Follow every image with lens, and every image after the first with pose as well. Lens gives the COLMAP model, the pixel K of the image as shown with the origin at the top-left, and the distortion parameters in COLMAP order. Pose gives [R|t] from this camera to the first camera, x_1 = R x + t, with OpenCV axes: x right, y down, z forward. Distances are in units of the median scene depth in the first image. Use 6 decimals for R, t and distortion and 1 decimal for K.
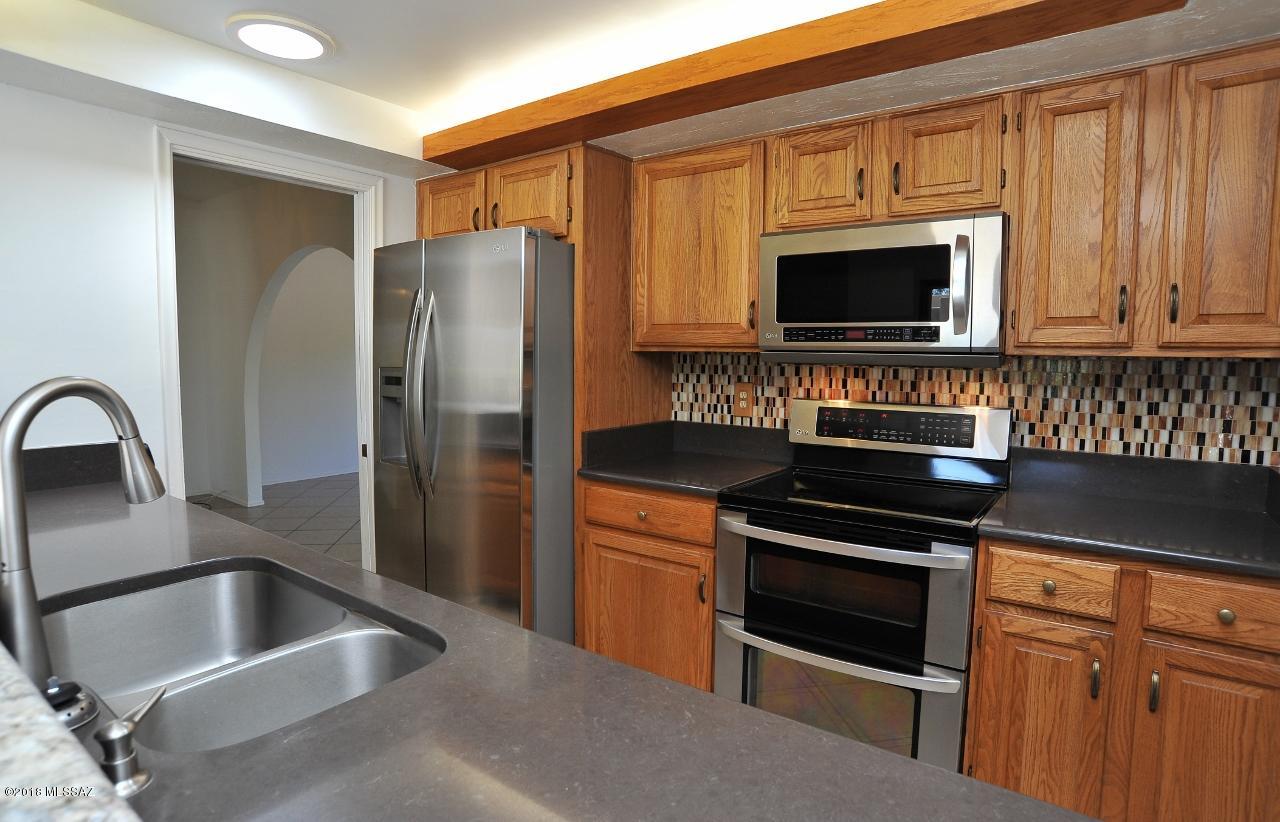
lens RADIAL K [[686.9, 0, 633.2], [0, 686.9, 395.4], [0, 0, 1]] dist [-0.057799, 0.003951]
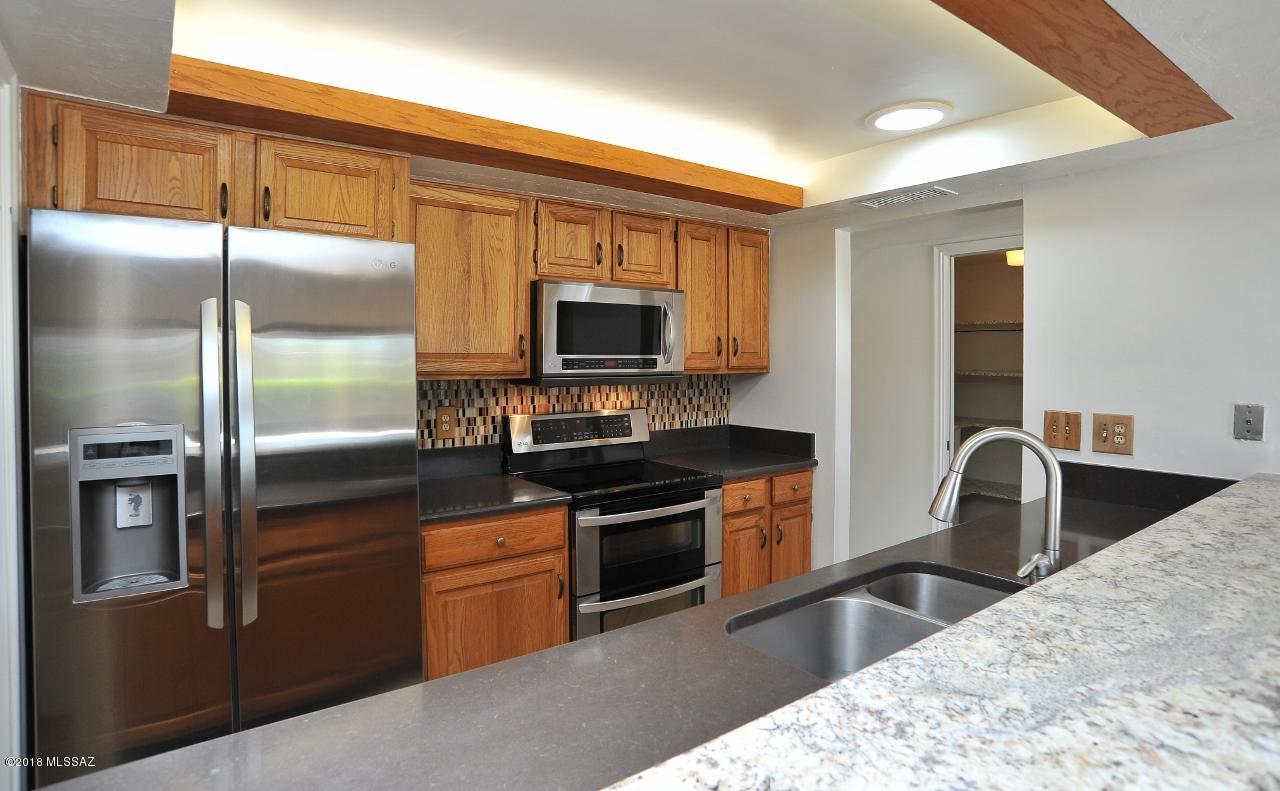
lens RADIAL K [[698.2, 0, 625.6], [0, 698.2, 366.0], [0, 0, 1]] dist [-0.054276, 0.004238]
pose [[0.299799, -0.024920, 0.953677, -0.979731], [0.063574, 0.997959, 0.006092, -0.087986], [-0.951882, 0.058802, 0.300771, 0.523818]]
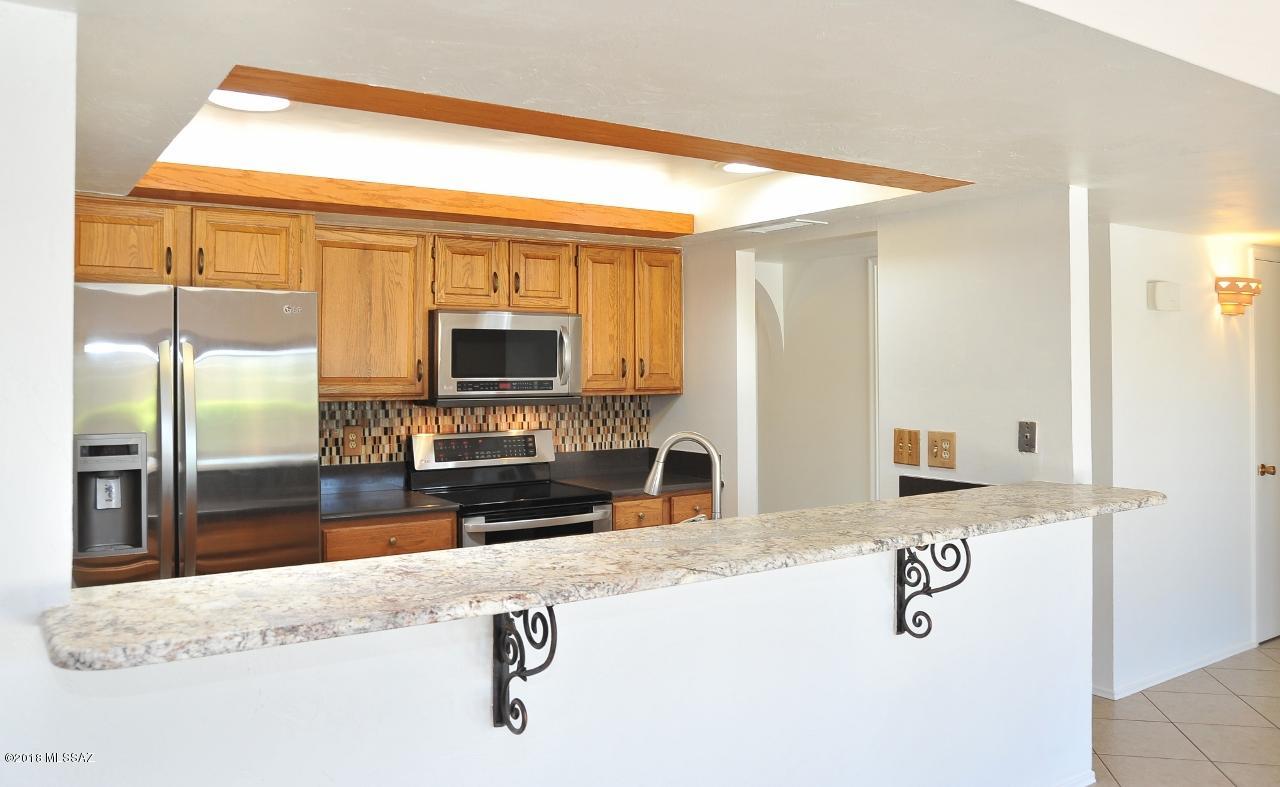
lens RADIAL K [[1003.9, 0, 588.8], [0, 1003.9, 354.0], [0, 0, 1]] dist [-0.061308, 0.028970]
pose [[0.362563, 0.000061, 0.931959, -1.568511], [0.066086, 0.997481, -0.025775, -0.086704], [-0.929613, 0.070934, 0.361646, 0.040797]]
